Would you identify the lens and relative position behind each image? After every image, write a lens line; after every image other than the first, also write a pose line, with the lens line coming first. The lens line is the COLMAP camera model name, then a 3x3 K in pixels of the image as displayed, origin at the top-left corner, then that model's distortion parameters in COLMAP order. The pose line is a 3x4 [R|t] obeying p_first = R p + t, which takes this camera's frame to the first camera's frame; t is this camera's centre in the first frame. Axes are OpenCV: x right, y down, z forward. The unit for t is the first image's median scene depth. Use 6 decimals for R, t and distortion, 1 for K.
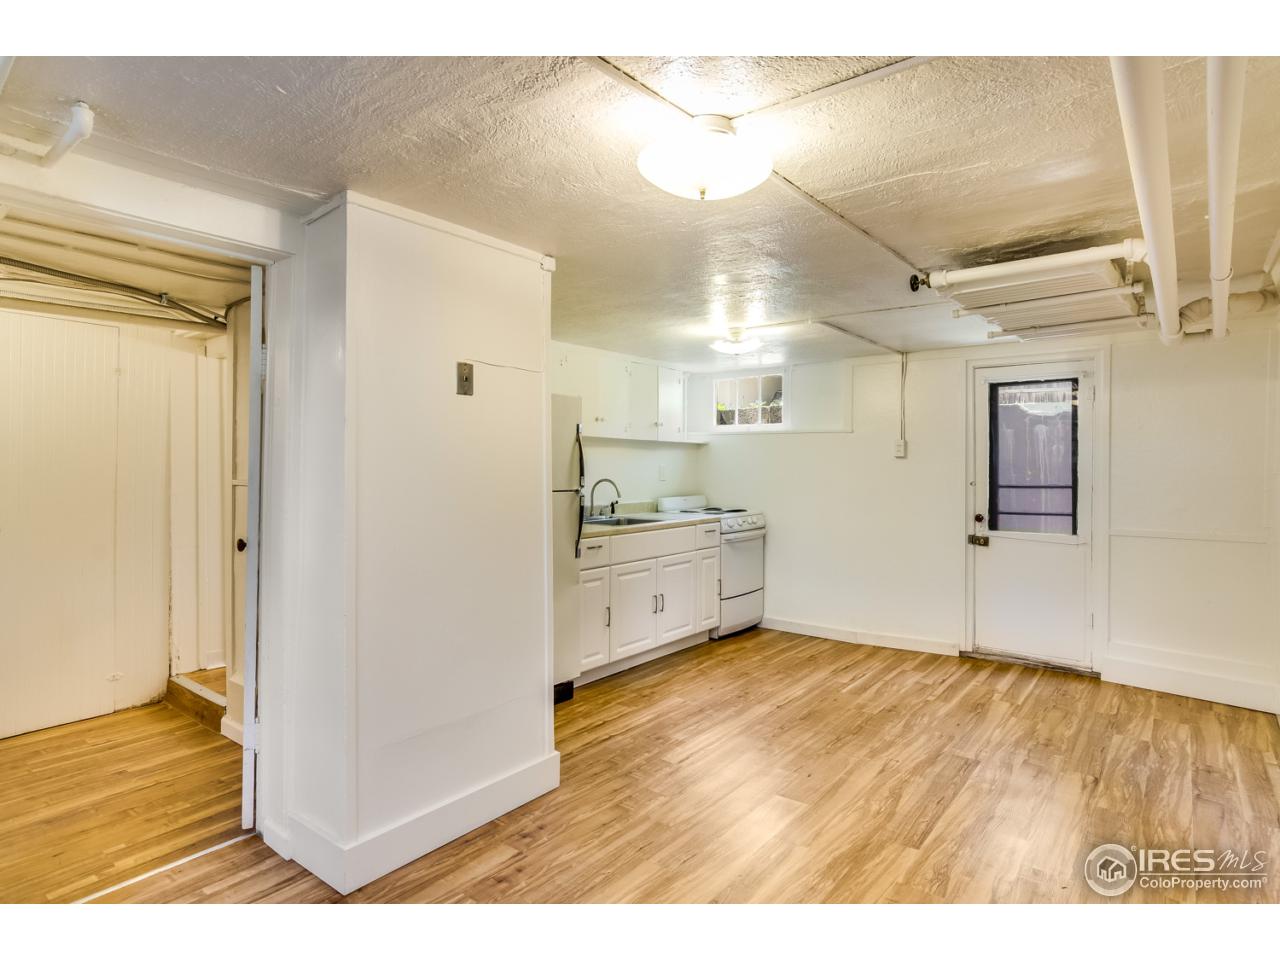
lens RADIAL K [[710.9, 0, 640.0], [0, 710.9, 480.0], [0, 0, 1]] dist [-0.044901, 0.000885]
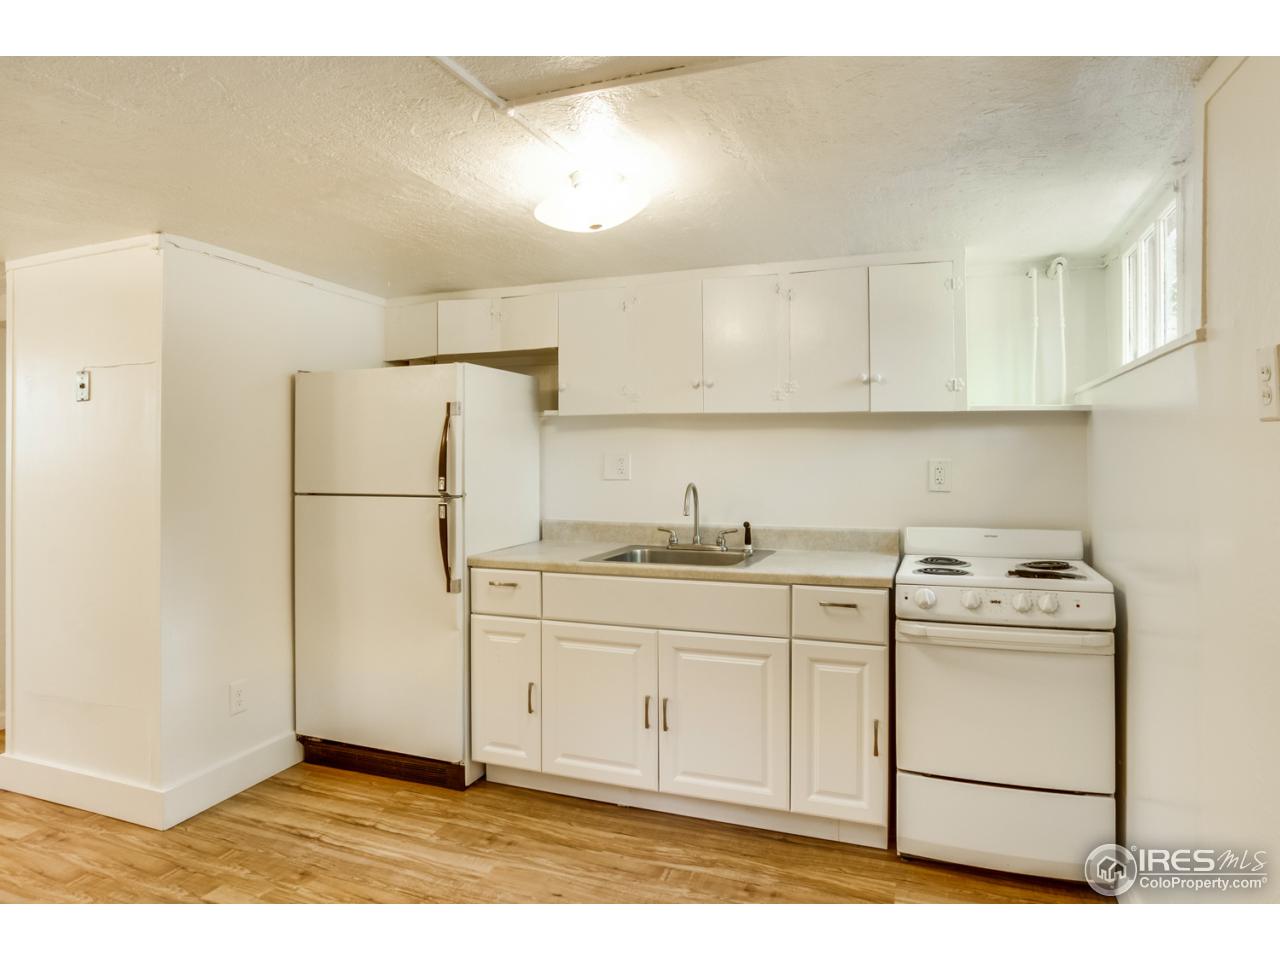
lens RADIAL K [[783.2, 0, 638.0], [0, 783.2, 443.4], [0, 0, 1]] dist [-0.059756, 0.023313]
pose [[0.270820, -0.021402, -0.962392, 0.702478], [-0.014466, 0.999549, -0.026299, -0.021387], [0.962521, 0.021044, 0.270388, 0.951489]]
